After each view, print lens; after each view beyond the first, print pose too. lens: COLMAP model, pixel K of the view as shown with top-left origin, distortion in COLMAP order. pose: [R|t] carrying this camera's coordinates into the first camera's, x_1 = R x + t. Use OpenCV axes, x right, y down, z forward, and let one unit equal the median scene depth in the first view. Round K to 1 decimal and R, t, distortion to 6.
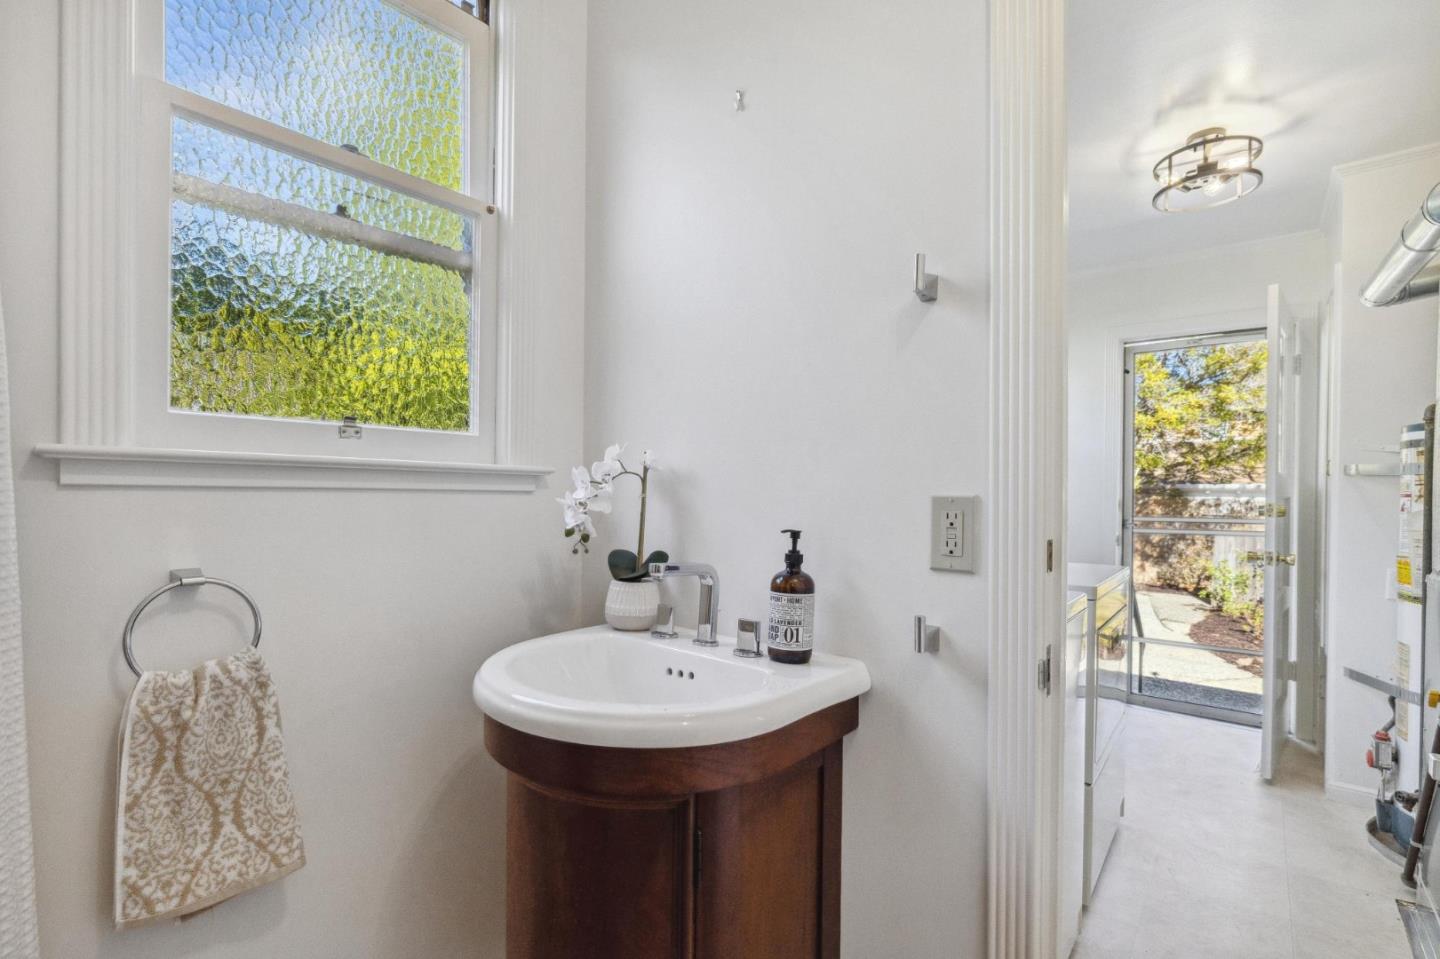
lens RADIAL K [[740.0, 0, 720.0], [0, 740.0, 479.5], [0, 0, 1]] dist [-0.002035, -0.000418]
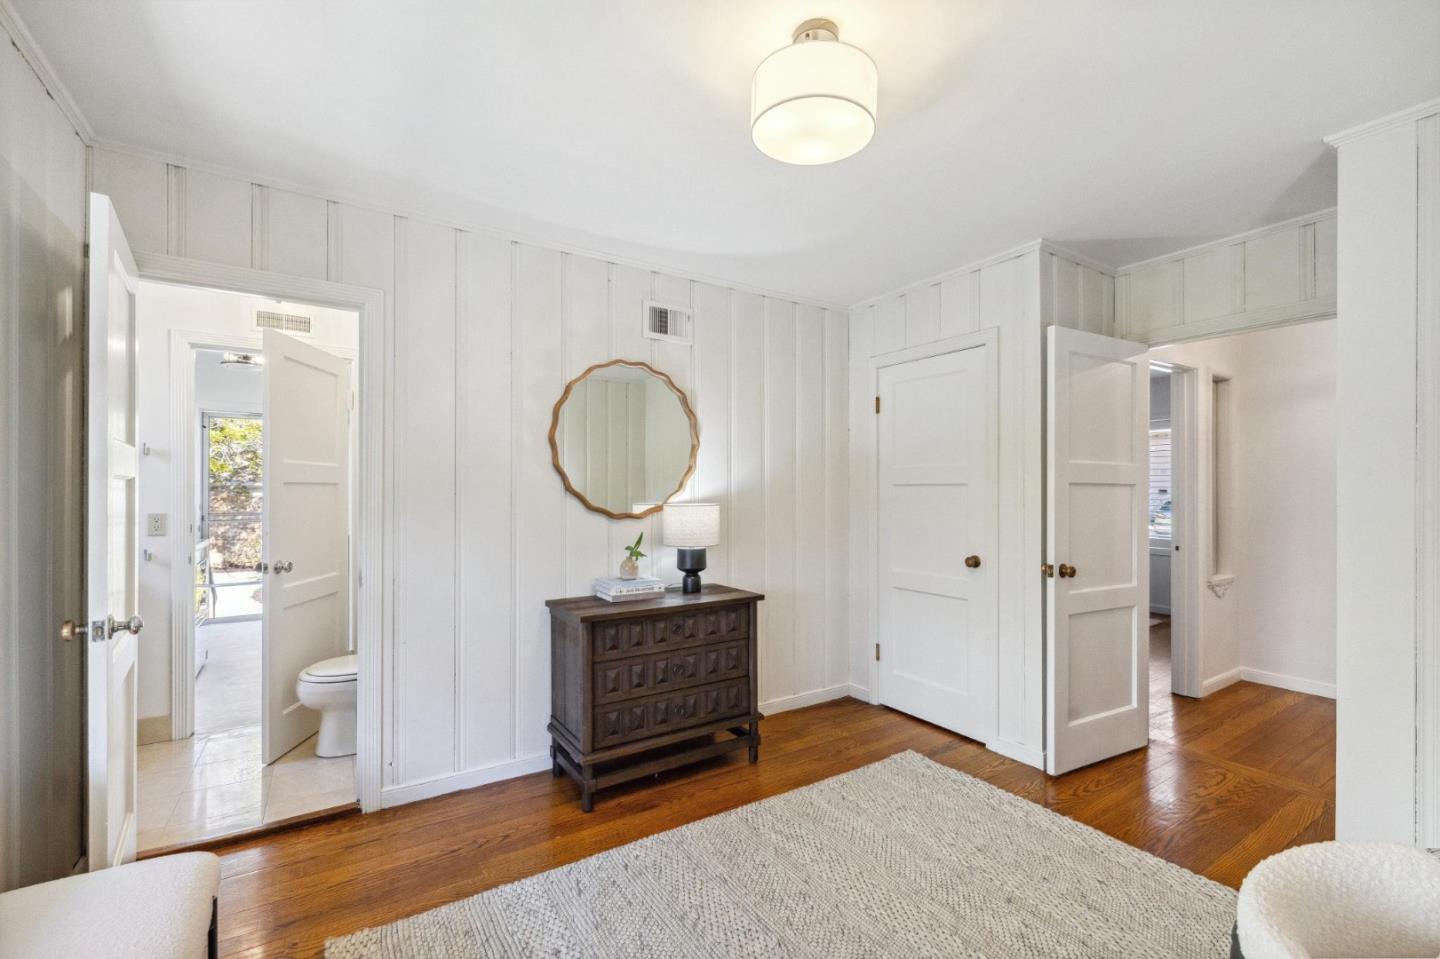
lens RADIAL K [[612.8, 0, 717.7], [0, 612.8, 472.4], [0, 0, 1]] dist [0.000537, 0.000147]
pose [[0.352589, -0.000706, 0.935778, -1.322043], [0.004411, 0.999990, -0.000908, -0.144417], [-0.935768, 0.004448, 0.352588, -2.254839]]
